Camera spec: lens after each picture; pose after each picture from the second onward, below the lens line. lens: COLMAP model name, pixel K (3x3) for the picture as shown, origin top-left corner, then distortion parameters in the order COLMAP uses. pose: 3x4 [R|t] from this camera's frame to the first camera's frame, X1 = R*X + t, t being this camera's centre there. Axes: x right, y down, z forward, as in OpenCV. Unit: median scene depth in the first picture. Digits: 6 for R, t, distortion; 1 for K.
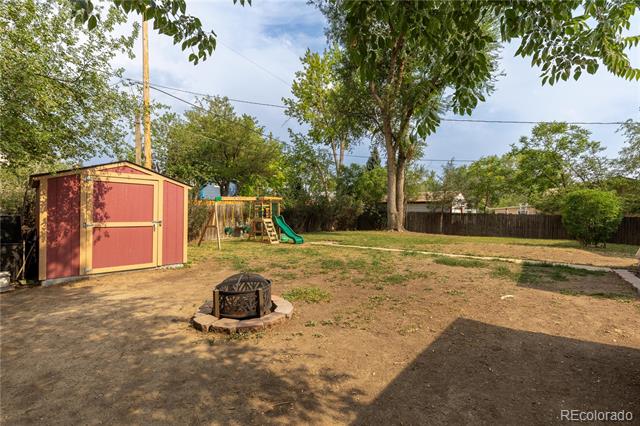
lens RADIAL K [[290.0, 0, 319.2], [0, 290.0, 209.7], [0, 0, 1]] dist [0.004075, 0.000431]
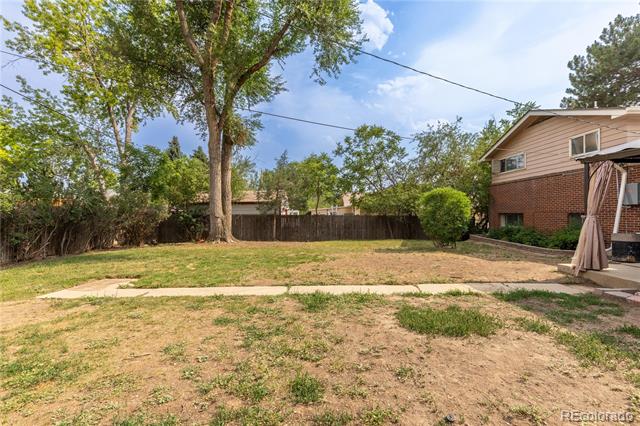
lens RADIAL K [[290.0, 0, 316.2], [0, 290.0, 212.8], [0, 0, 1]] dist [0.004075, 0.000431]
pose [[0.788174, -0.014810, 0.615274, 0.004095], [0.013700, 0.999885, 0.006518, 0.000013], [-0.615300, 0.003292, 0.788286, 0.251680]]
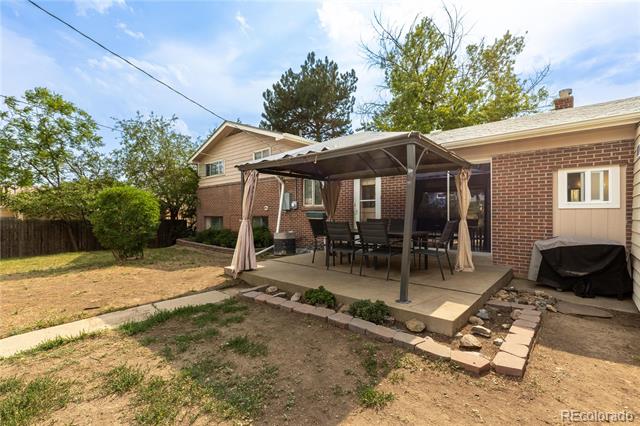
lens RADIAL K [[290.0, 0, 319.7], [0, 290.0, 210.5], [0, 0, 1]] dist [0.004075, 0.000431]
pose [[0.042673, -0.002092, 0.999087, 0.077647], [0.007333, 0.999972, 0.001781, -0.001440], [-0.999062, 0.007250, 0.042687, 0.224318]]
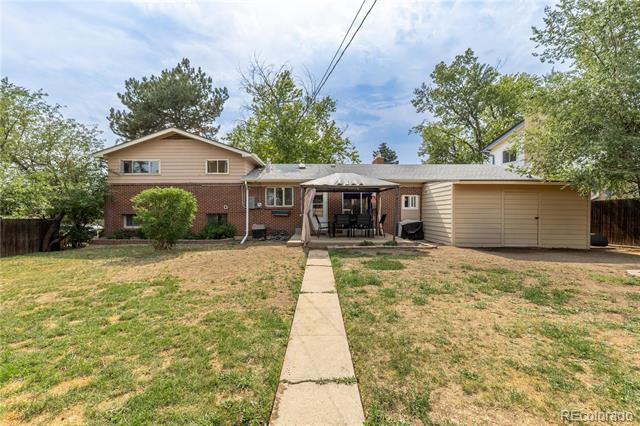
lens RADIAL K [[290.0, 0, 321.8], [0, 290.0, 215.6], [0, 0, 1]] dist [0.004075, 0.000431]
pose [[-0.648760, -0.017768, 0.760785, -0.041247], [-0.003839, 0.999791, 0.020076, -0.000052], [-0.760983, 0.010104, -0.648693, 0.584658]]
